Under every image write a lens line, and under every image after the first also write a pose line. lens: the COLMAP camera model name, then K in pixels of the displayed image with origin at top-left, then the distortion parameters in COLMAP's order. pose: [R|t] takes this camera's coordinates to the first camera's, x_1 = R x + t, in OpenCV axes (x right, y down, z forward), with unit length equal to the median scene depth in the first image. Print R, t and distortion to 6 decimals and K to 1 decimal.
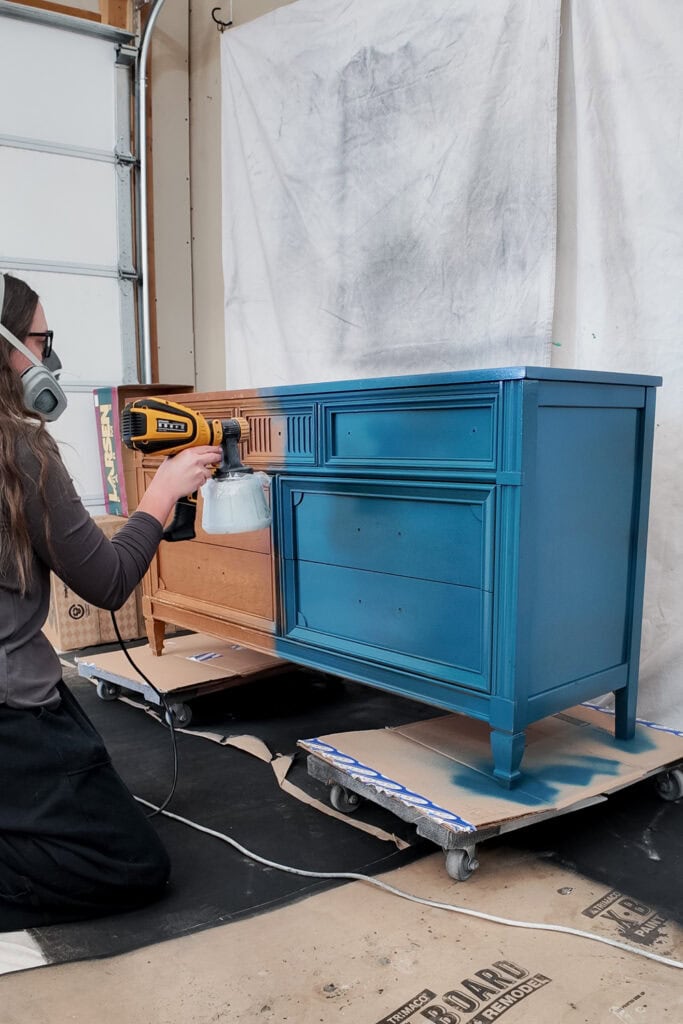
lens RADIAL K [[853.7, 0, 340.0], [0, 853.7, 572.9], [0, 0, 1]] dist [-0.035221, -0.006358]
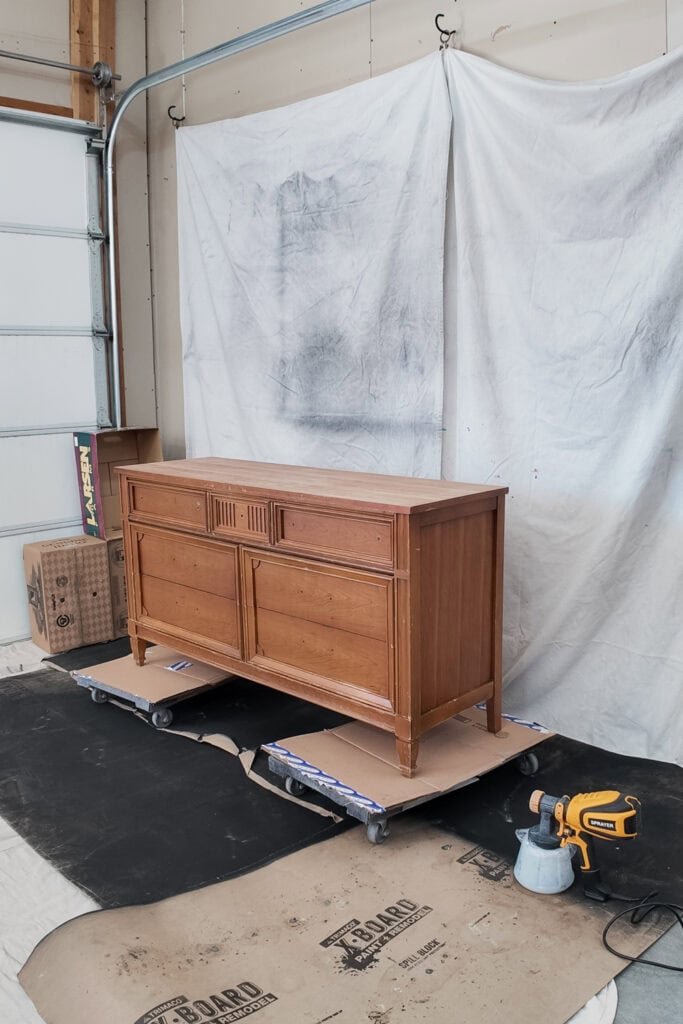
lens RADIAL K [[874.8, 0, 360.5], [0, 874.8, 485.9], [0, 0, 1]] dist [-0.035912, -0.004831]
pose [[0.995300, -0.020231, 0.094702, -0.010595], [0.021752, 0.999650, -0.015053, -0.143977], [-0.094364, 0.017042, 0.995392, -0.309980]]
